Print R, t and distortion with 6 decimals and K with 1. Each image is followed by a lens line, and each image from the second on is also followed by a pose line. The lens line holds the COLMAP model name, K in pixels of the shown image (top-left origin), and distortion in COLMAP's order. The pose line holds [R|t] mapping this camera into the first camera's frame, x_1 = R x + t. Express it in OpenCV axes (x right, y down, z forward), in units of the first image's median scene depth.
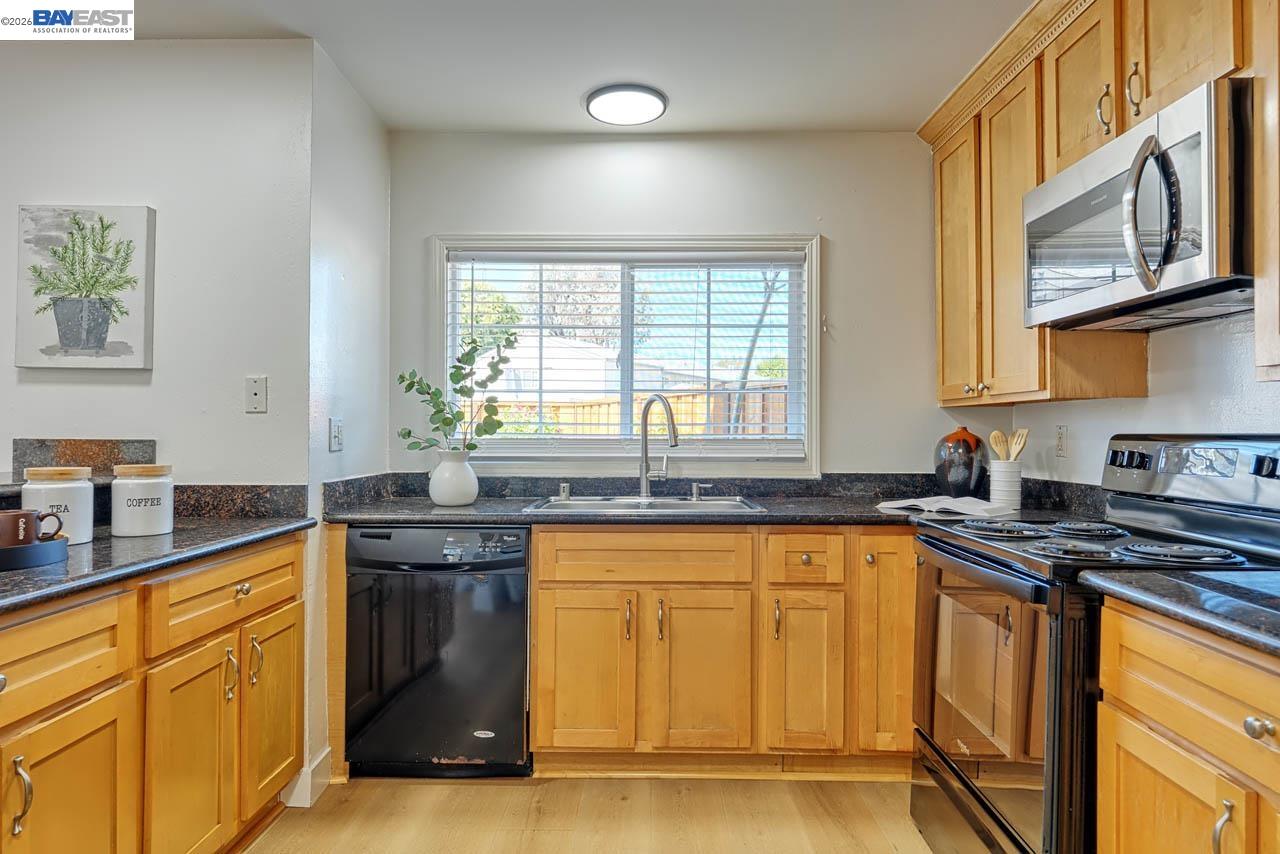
lens RADIAL K [[746.4, 0, 640.0], [0, 746.4, 427.0], [0, 0, 1]] dist [-0.003100, 0.000808]
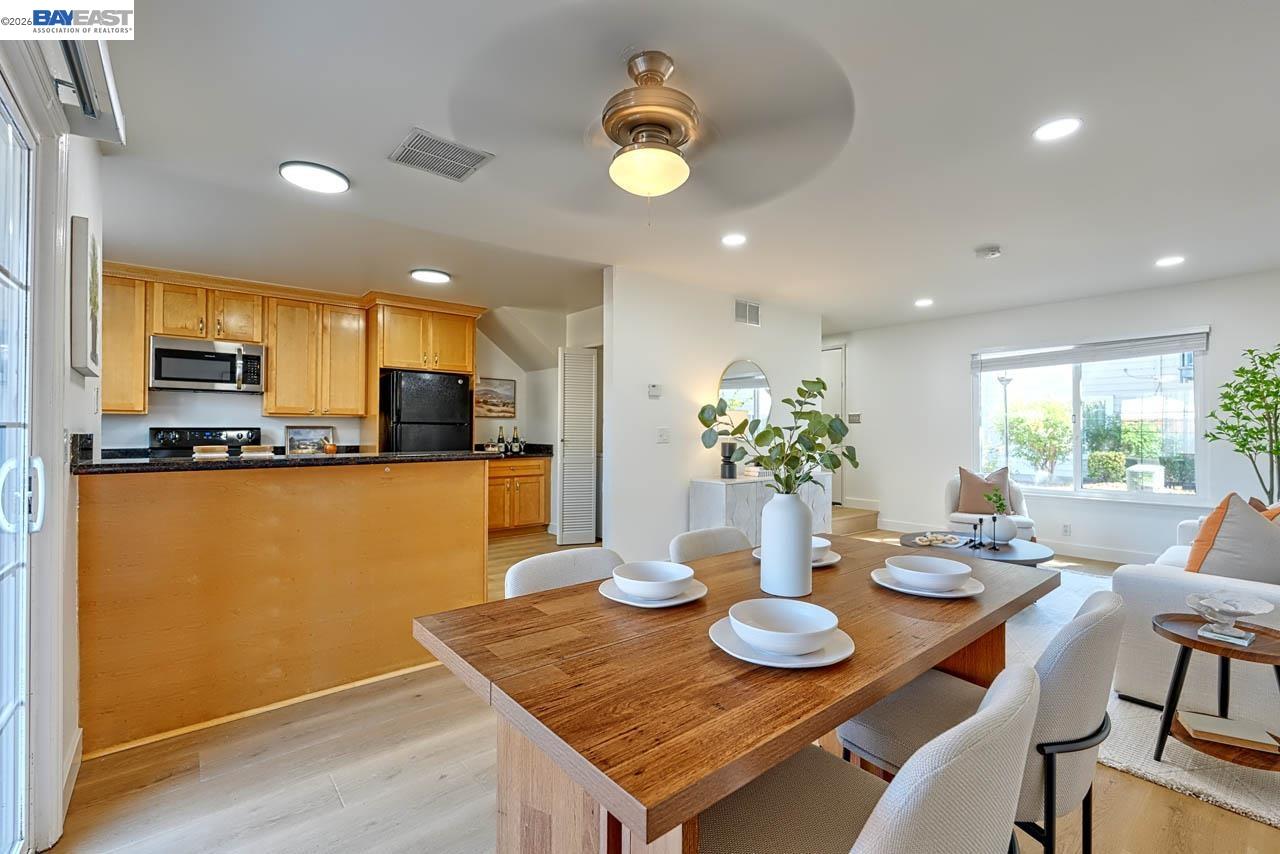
lens RADIAL K [[555.1, 0, 640.0], [0, 555.1, 427.0], [0, 0, 1]] dist [-0.006672, 0.000438]
pose [[-0.648809, -0.001628, 0.760949, -1.852230], [-0.010224, 0.999926, -0.006578, 0.002130], [-0.760882, -0.012048, -0.648778, 0.855235]]
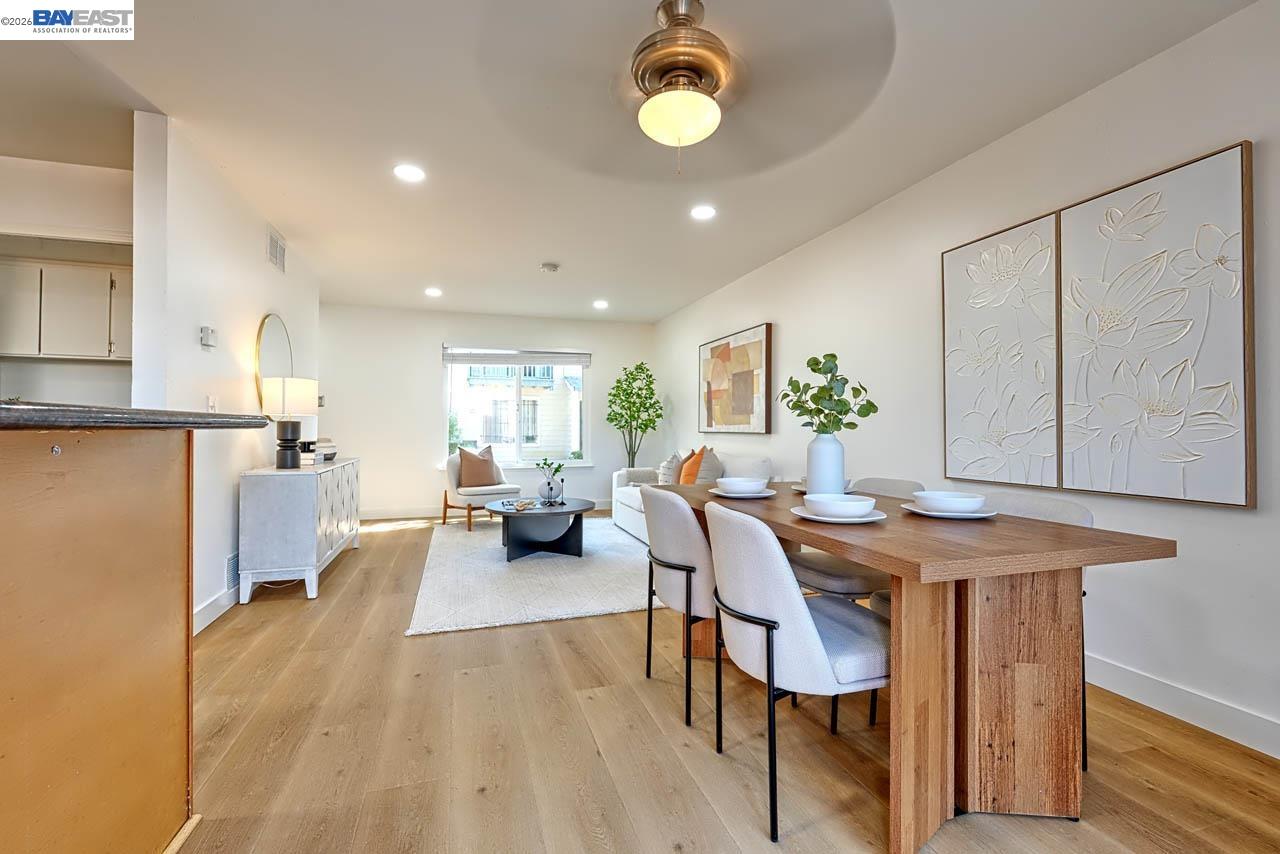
lens RADIAL K [[555.1, 0, 640.0], [0, 555.1, 427.0], [0, 0, 1]] dist [-0.006672, 0.000438]
pose [[-0.946281, -0.008741, -0.323228, -0.995884], [-0.005103, 0.999914, -0.012098, 0.068032], [0.323306, -0.009799, -0.946244, 1.034595]]
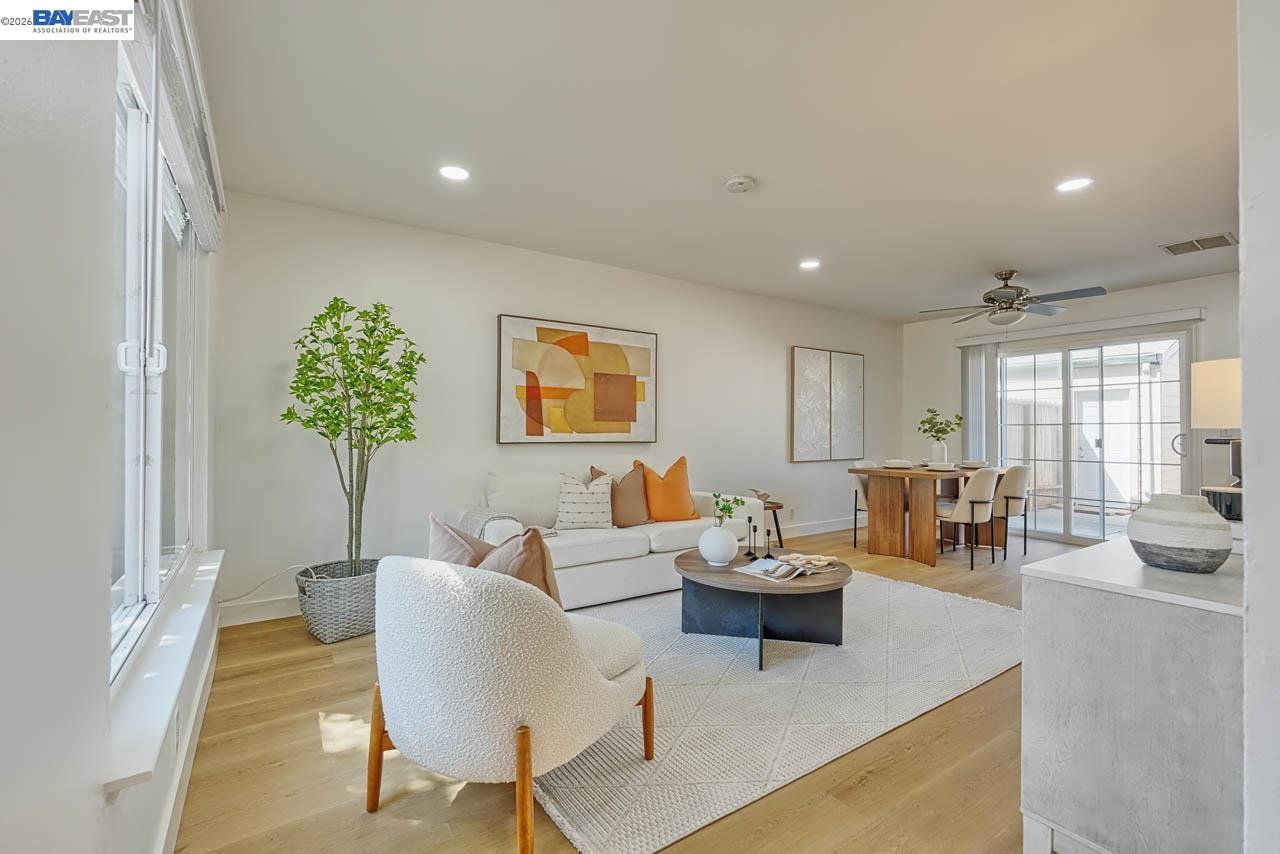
lens RADIAL K [[555.1, 0, 640.0], [0, 555.1, 427.0], [0, 0, 1]] dist [-0.006672, 0.000438]
pose [[0.574777, -0.003845, -0.818301, -0.469936], [0.002192, 0.999993, -0.003159, 0.019942], [0.818307, 0.000022, 0.574782, -1.721410]]
